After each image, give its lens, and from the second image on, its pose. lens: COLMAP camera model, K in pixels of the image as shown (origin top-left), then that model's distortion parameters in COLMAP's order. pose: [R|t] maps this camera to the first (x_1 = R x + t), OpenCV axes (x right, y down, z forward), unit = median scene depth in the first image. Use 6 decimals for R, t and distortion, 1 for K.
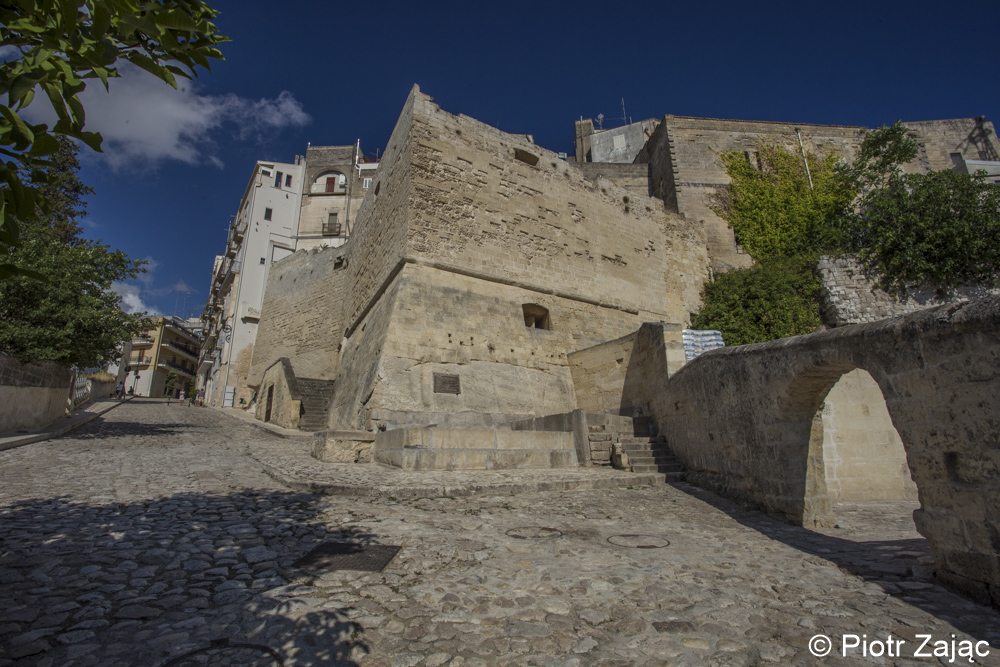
lens RADIAL K [[488.4, 0, 500.0], [0, 488.4, 333.5], [0, 0, 1]] dist [-0.072436, 0.034179]
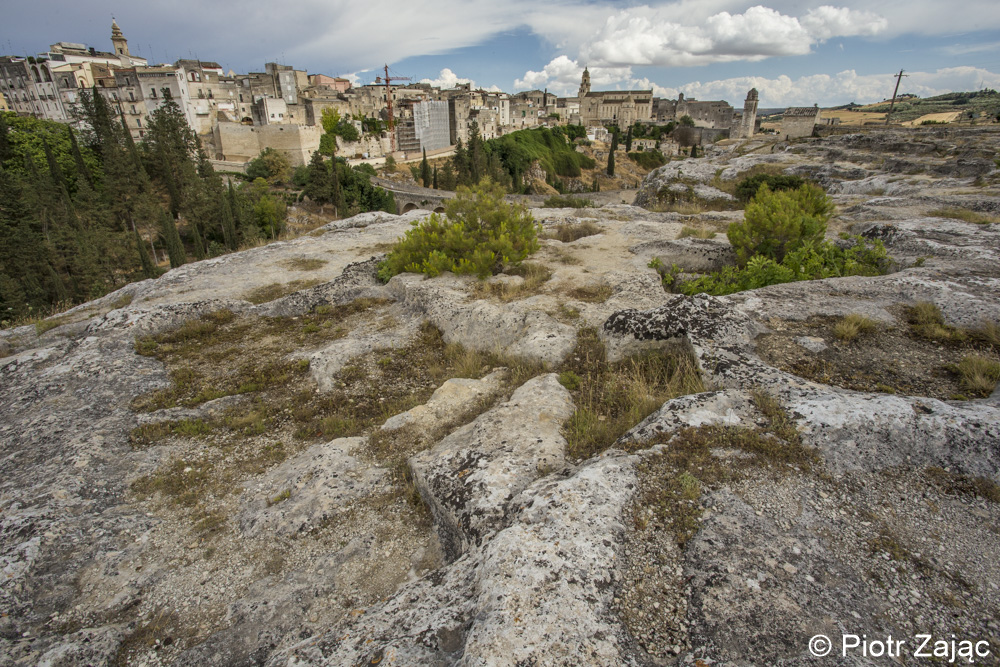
lens RADIAL K [[488.4, 0, 500.0], [0, 488.4, 333.5], [0, 0, 1]] dist [-0.072436, 0.034179]
pose [[0.577747, -0.326507, 0.748065, -4.391892], [-0.209099, 0.826713, 0.522325, -2.054450], [-0.788978, -0.458191, 0.409359, -5.407347]]
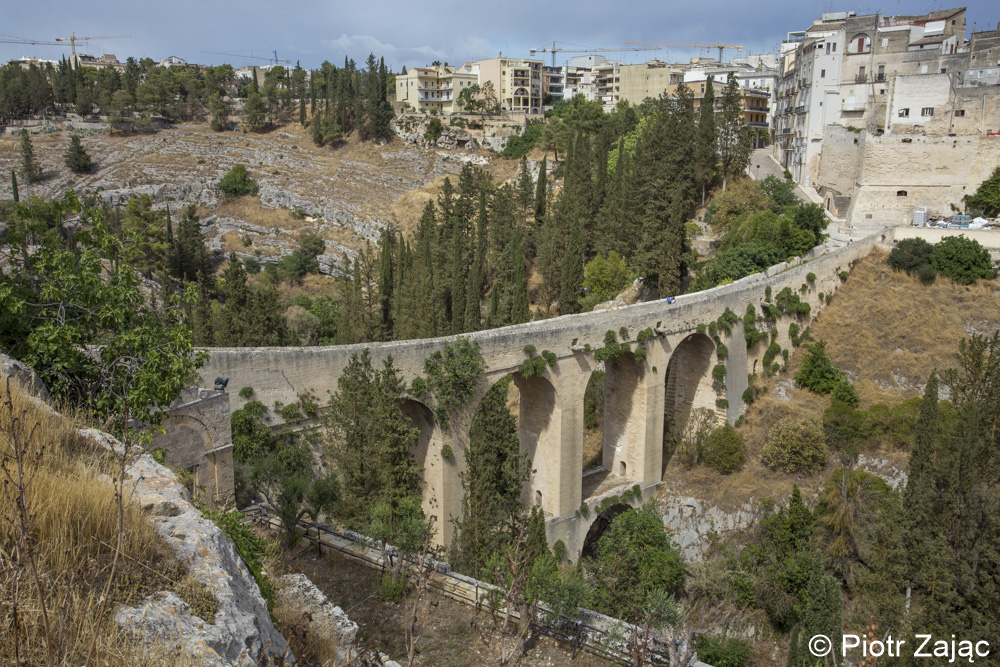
lens RADIAL K [[865.9, 0, 502.2], [0, 865.9, 316.0], [0, 0, 1]] dist [0.049579, 0.005874]
pose [[0.713307, 0.148025, -0.685042, 2.098939], [0.174219, 0.909310, 0.377892, -1.803553], [0.678853, -0.388900, 0.622828, -4.465323]]
